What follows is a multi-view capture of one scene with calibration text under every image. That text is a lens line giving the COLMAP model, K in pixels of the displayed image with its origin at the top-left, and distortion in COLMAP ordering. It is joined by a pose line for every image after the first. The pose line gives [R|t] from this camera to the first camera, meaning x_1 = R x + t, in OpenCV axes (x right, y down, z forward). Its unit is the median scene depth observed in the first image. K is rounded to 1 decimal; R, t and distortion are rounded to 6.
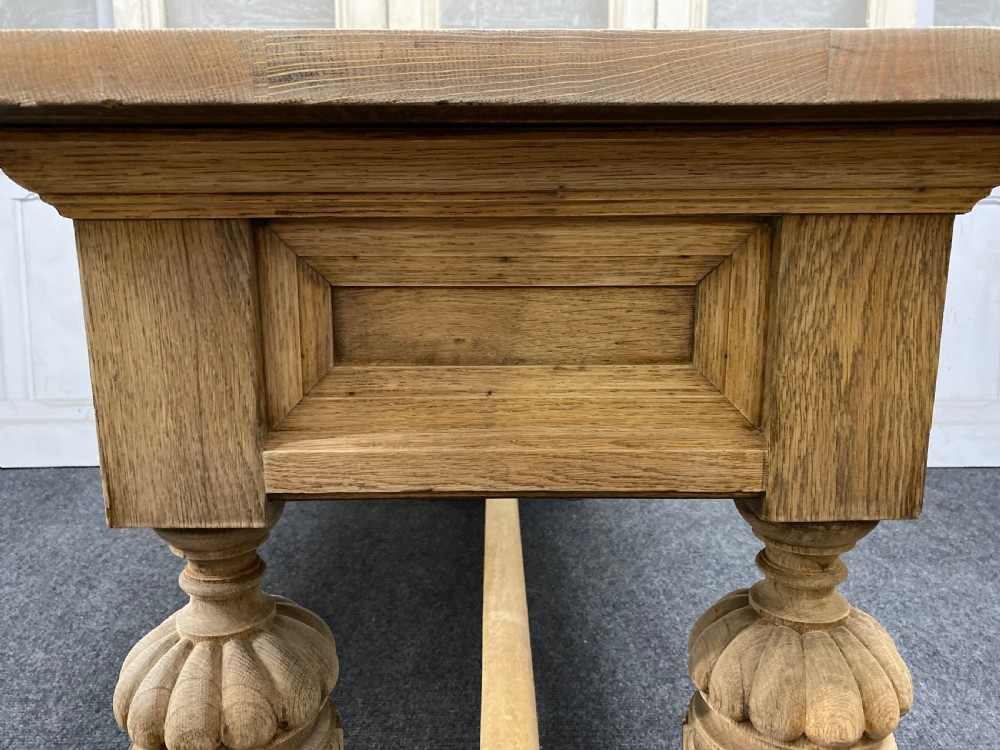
lens RADIAL K [[777.2, 0, 502.2], [0, 777.2, 372.0], [0, 0, 1]] dist [0.020658, -0.013572]
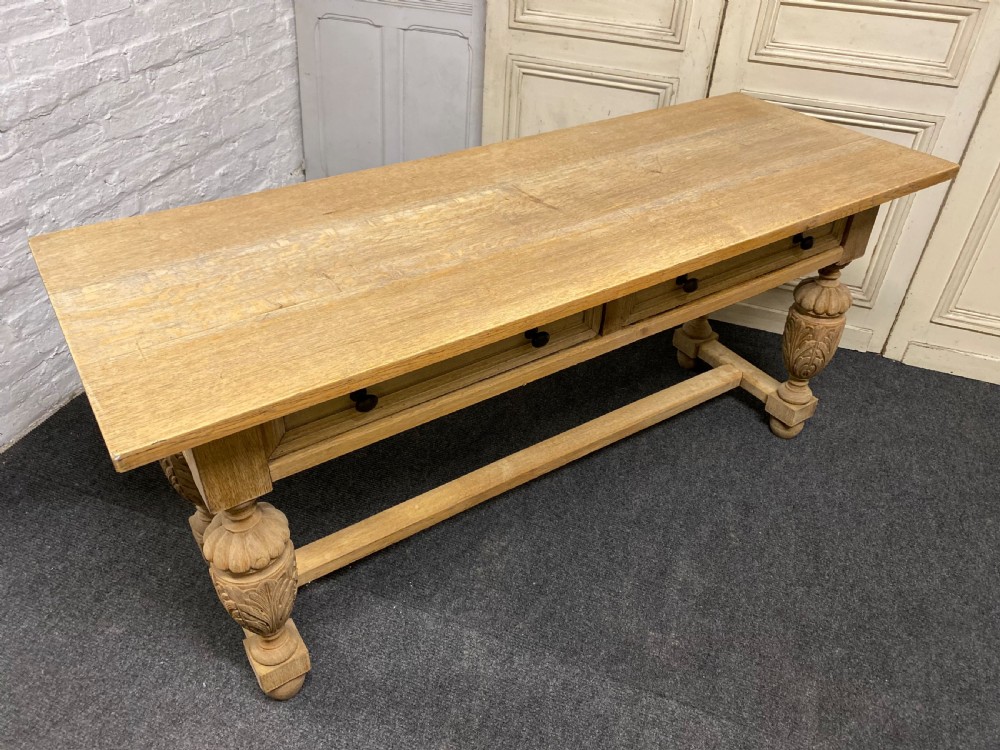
lens RADIAL K [[777.2, 0, 496.4], [0, 777.2, 373.1], [0, 0, 1]] dist [0.020658, -0.013572]
pose [[0.920604, 0.257189, -0.293841, 0.007149], [-0.107224, 0.890041, 0.443092, -0.435356], [0.375489, -0.376405, 0.846952, -0.236751]]
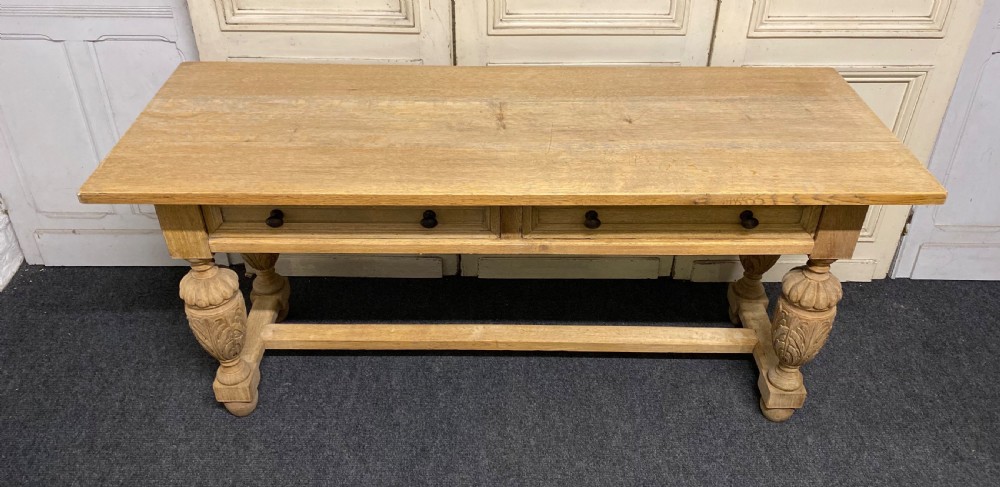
lens RADIAL K [[773.4, 0, 499.9], [0, 773.4, 239.5], [0, 0, 1]] dist [0.033055, -0.033926]
pose [[0.999461, 0.021077, -0.025159, -0.074858], [-0.008381, 0.905031, 0.425263, -0.622907], [0.031733, -0.424823, 0.904720, -0.022344]]
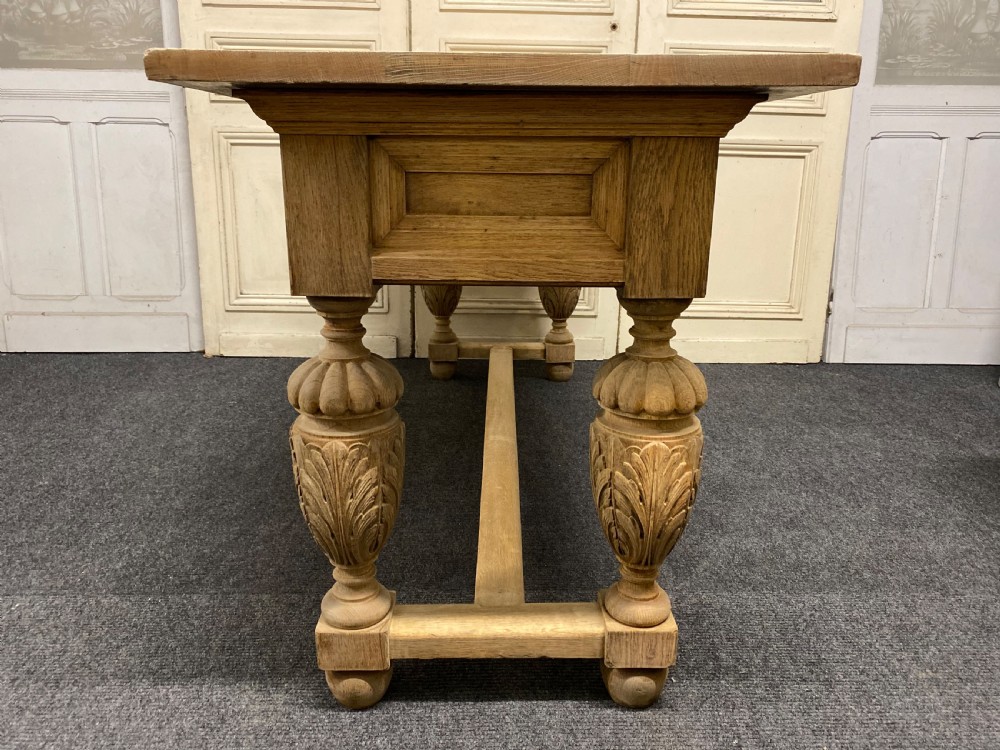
lens RADIAL K [[777.2, 0, 505.4], [0, 777.2, 374.3], [0, 0, 1]] dist [0.020658, -0.013572]
pose [[0.999890, 0.014232, -0.004183, 0.013658], [-0.013812, 0.996077, 0.087403, 0.064365], [0.005410, -0.087336, 0.996164, -0.286399]]
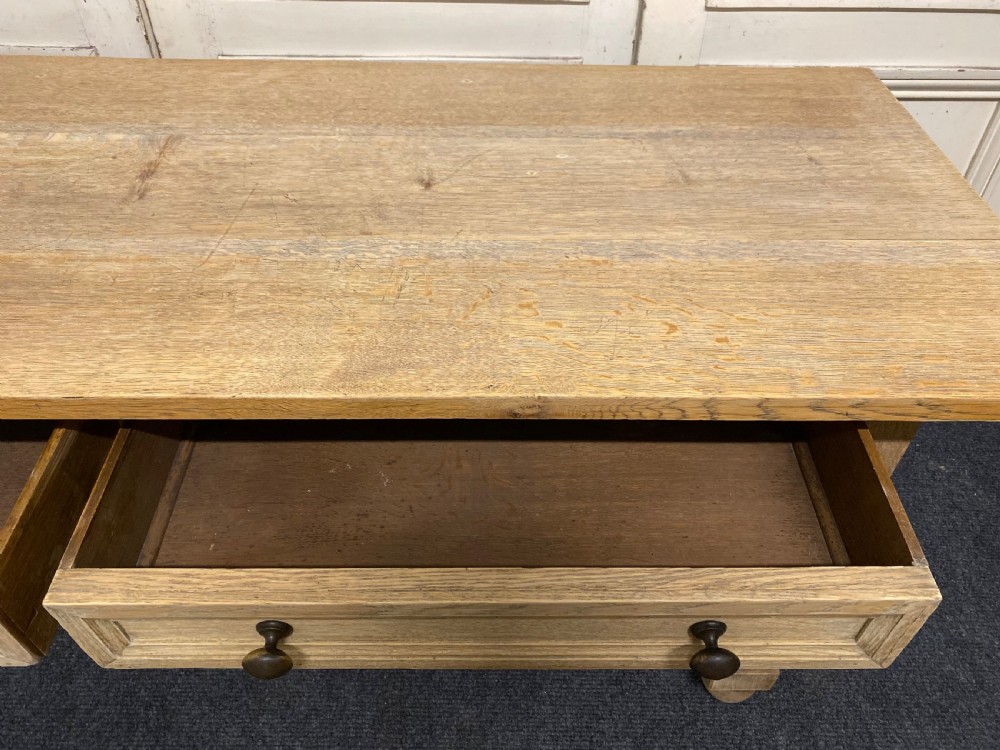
lens RADIAL K [[777.2, 0, 504.4], [0, 777.2, 374.3], [0, 0, 1]] dist [0.020658, -0.013572]
pose [[0.999495, 0.029237, -0.012447, 0.160999], [-0.017486, 0.833131, 0.552799, -0.472699], [0.026533, -0.552302, 0.833221, 0.619908]]
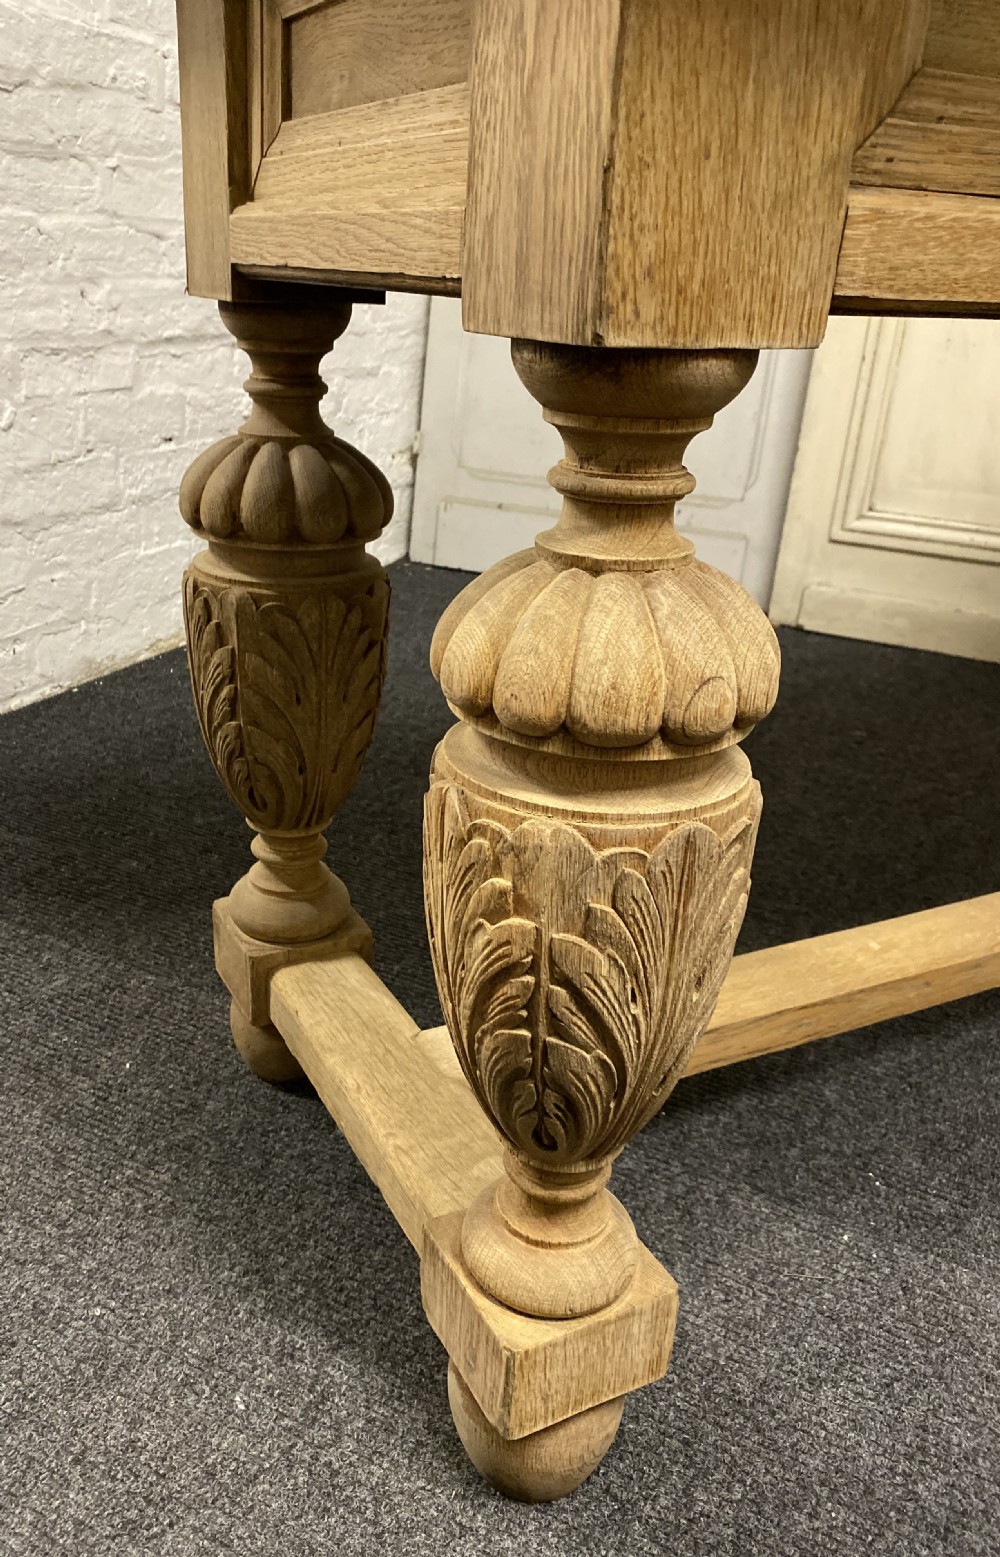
lens RADIAL K [[1220.3, 0, 400.0], [0, 1220.3, 771.1], [0, 0, 1]] dist [0.038094, -0.050319]
pose [[0.856838, 0.229828, -0.461528, -0.343441], [-0.142489, 0.965844, 0.216429, 0.104771], [0.495506, -0.119682, 0.860320, 0.009479]]
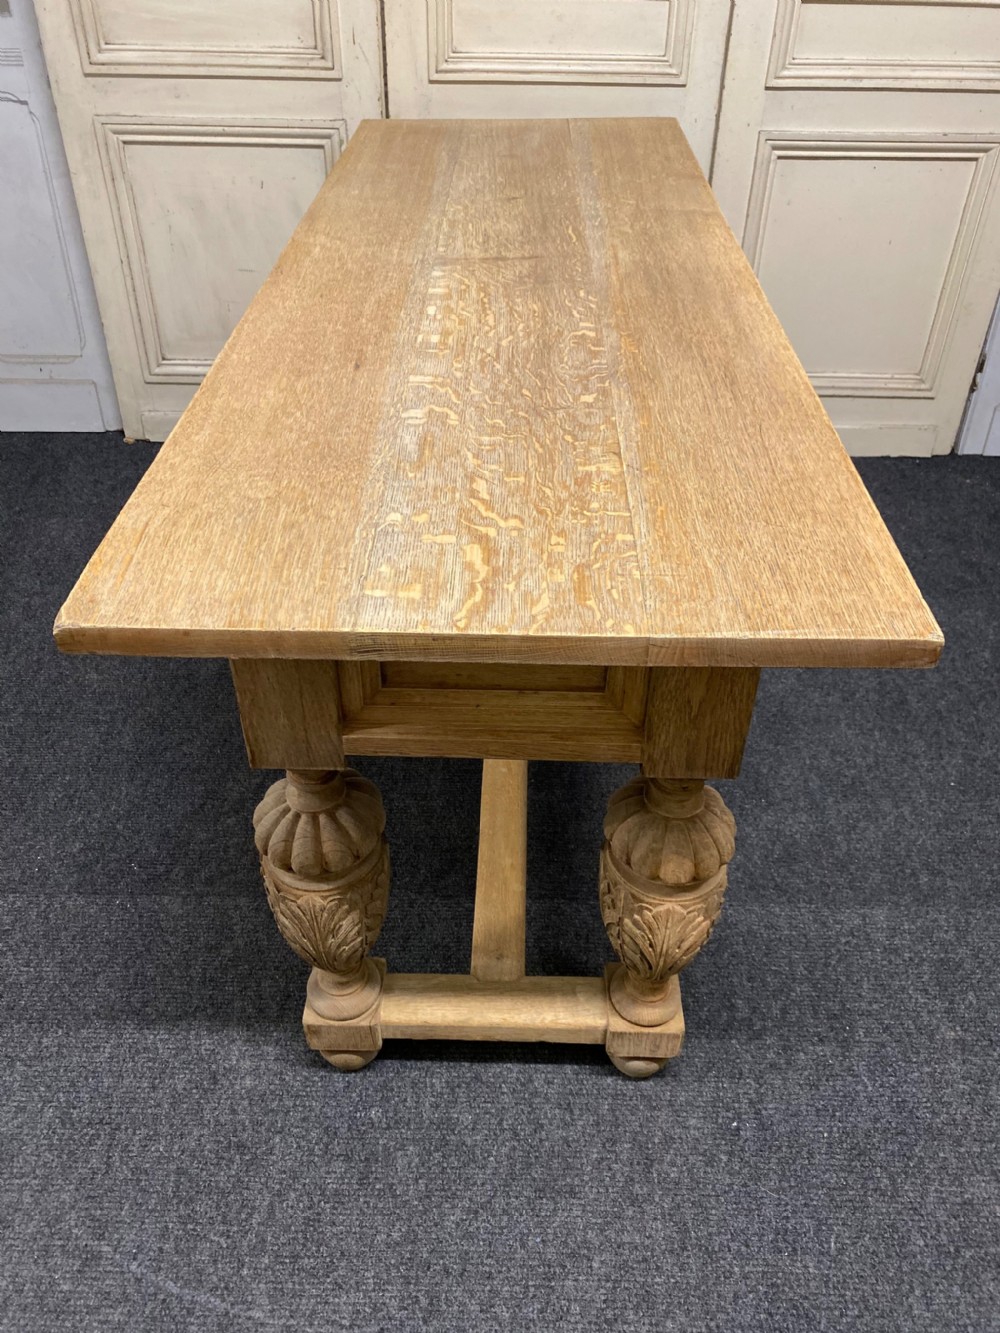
lens RADIAL K [[1036.0, 0, 494.8], [0, 1036.0, 662.9], [0, 0, 1]] dist [0.020658, -0.013572]
pose [[0.998974, 0.033099, -0.030919, 0.024528], [-0.015239, 0.888452, 0.458716, -0.305607], [0.042654, -0.457774, 0.888045, -0.254903]]
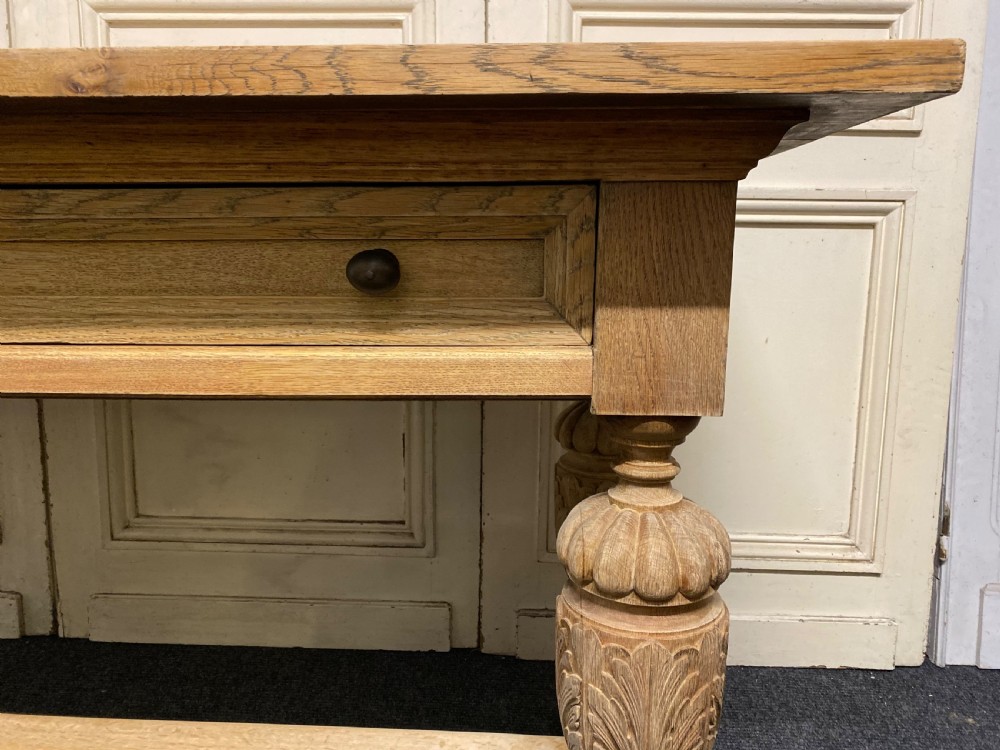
lens RADIAL K [[777.2, 0, 503.0], [0, 777.2, 370.8], [0, 0, 1]] dist [0.020658, -0.013572]
pose [[0.996777, 0.017039, -0.078396, 0.353410], [-0.017557, 0.999828, -0.005931, -0.115325], [0.078281, 0.007288, 0.996905, 0.666568]]
